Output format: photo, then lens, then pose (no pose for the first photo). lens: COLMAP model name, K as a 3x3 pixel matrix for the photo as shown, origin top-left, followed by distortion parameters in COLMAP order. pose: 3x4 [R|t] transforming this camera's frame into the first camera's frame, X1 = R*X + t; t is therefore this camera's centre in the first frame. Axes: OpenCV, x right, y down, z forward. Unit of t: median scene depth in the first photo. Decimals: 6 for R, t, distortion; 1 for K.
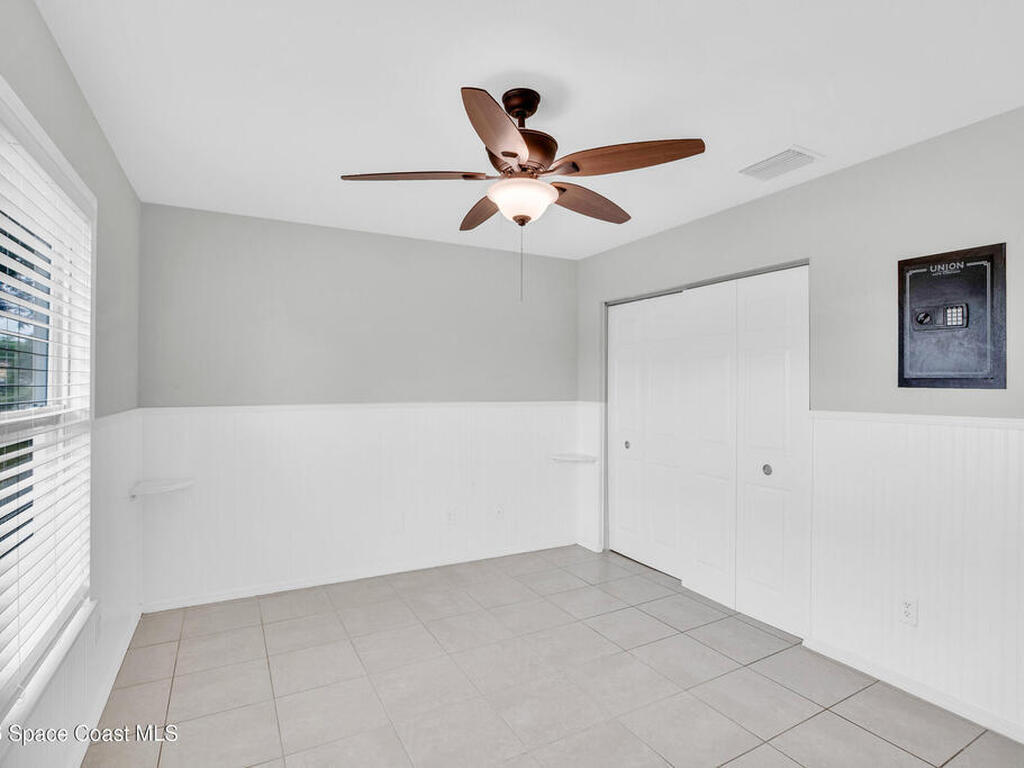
lens RADIAL K [[529.3, 0, 518.4], [0, 529.3, 380.6], [0, 0, 1]] dist [-0.047135, 0.015198]
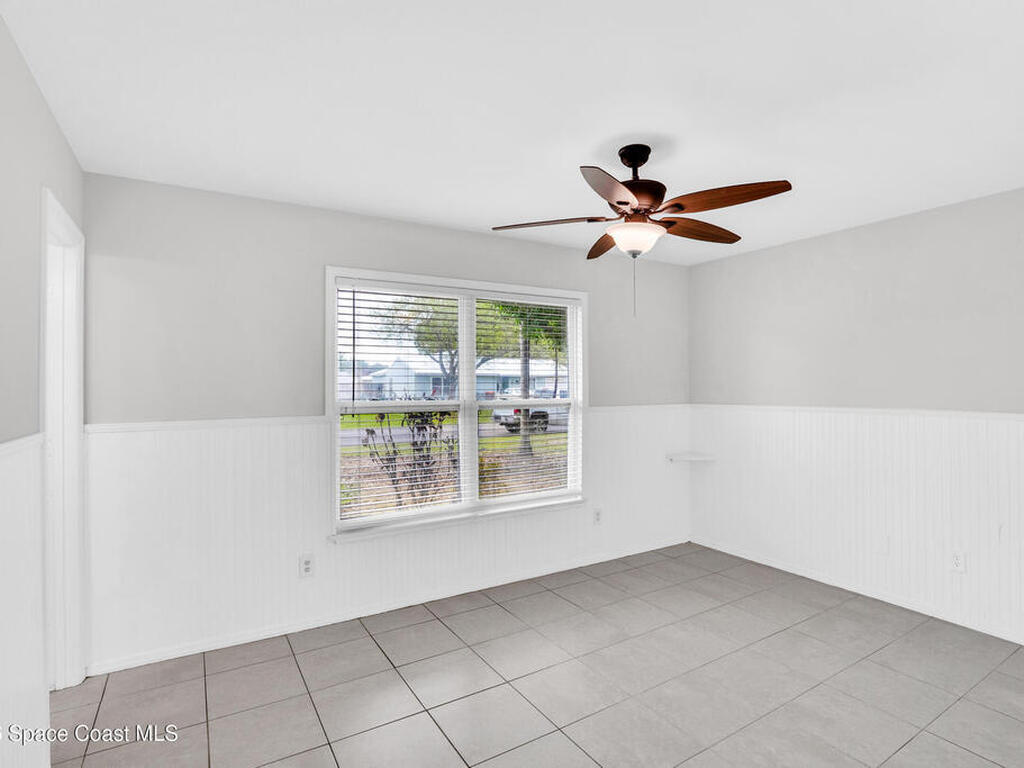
lens RADIAL K [[529.3, 0, 518.4], [0, 529.3, 380.6], [0, 0, 1]] dist [-0.047135, 0.015198]
pose [[0.055809, -0.009878, -0.998393, 1.159231], [0.007076, 0.999930, -0.009498, -0.003814], [0.998416, -0.006534, 0.055875, 0.644846]]
